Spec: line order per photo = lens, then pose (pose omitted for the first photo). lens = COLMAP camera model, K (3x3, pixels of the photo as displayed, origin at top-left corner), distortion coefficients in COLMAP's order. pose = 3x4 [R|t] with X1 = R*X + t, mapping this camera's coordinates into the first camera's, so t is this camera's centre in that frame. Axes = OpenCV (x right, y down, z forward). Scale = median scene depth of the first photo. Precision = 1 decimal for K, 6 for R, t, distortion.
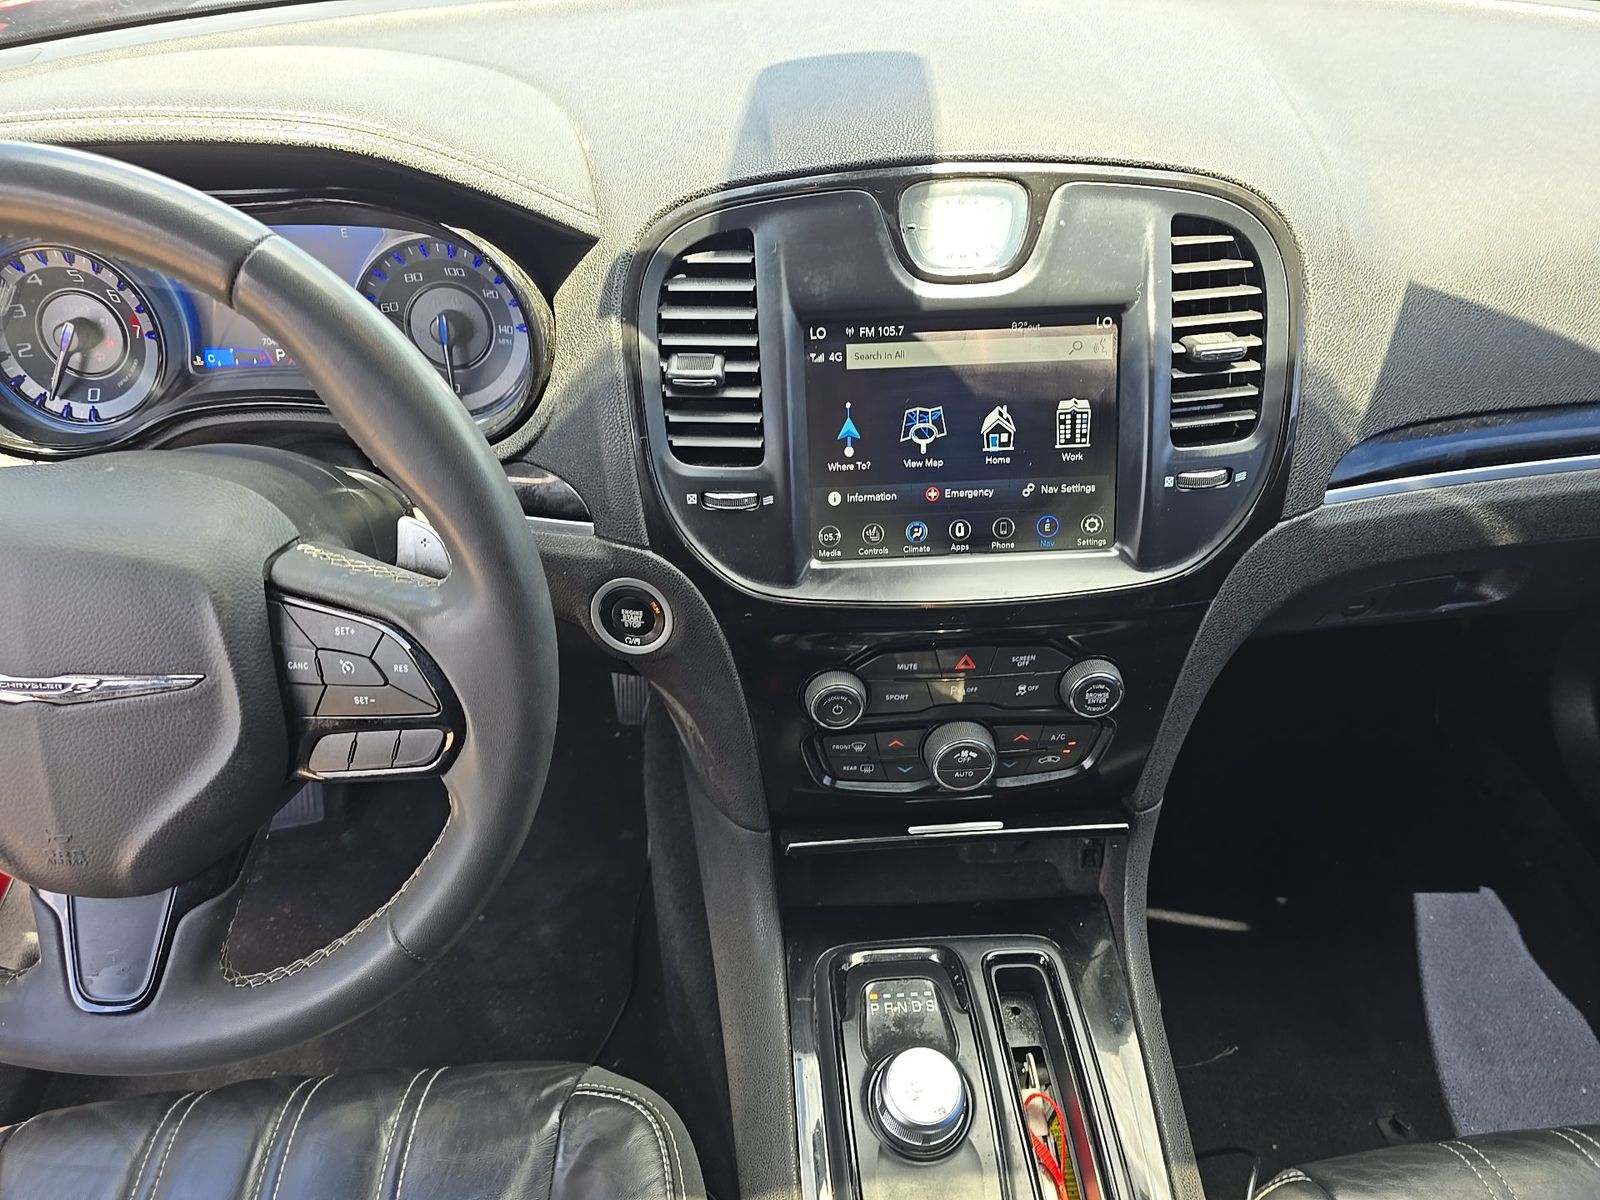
lens RADIAL K [[1073.0, 0, 810.9], [0, 1073.0, 647.0], [0, 0, 1]] dist [0.015743, -0.036832]
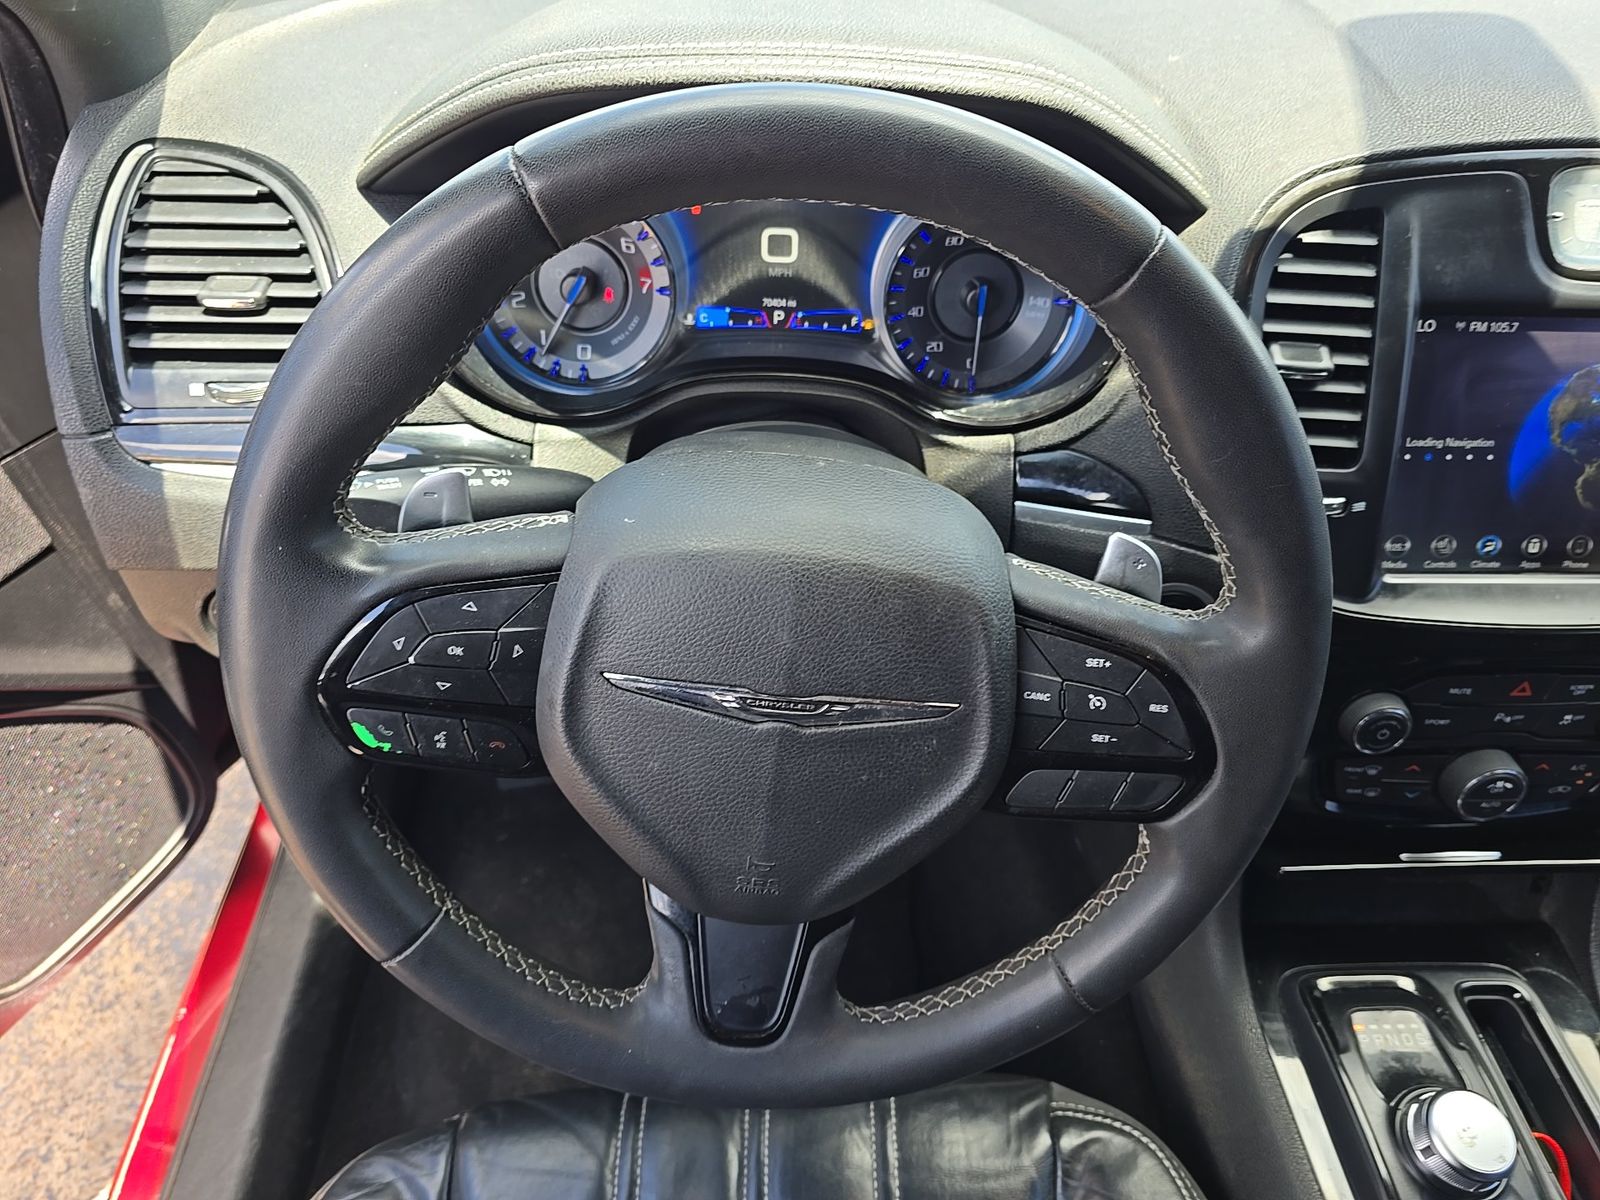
lens RADIAL K [[1073.0, 0, 812.1], [0, 1073.0, 653.6], [0, 0, 1]] dist [0.015743, -0.036832]
pose [[0.998848, 0.047477, -0.006962, -0.470486], [-0.046996, 0.997217, 0.057883, -0.041327], [0.009690, -0.057489, 0.998299, 0.067948]]
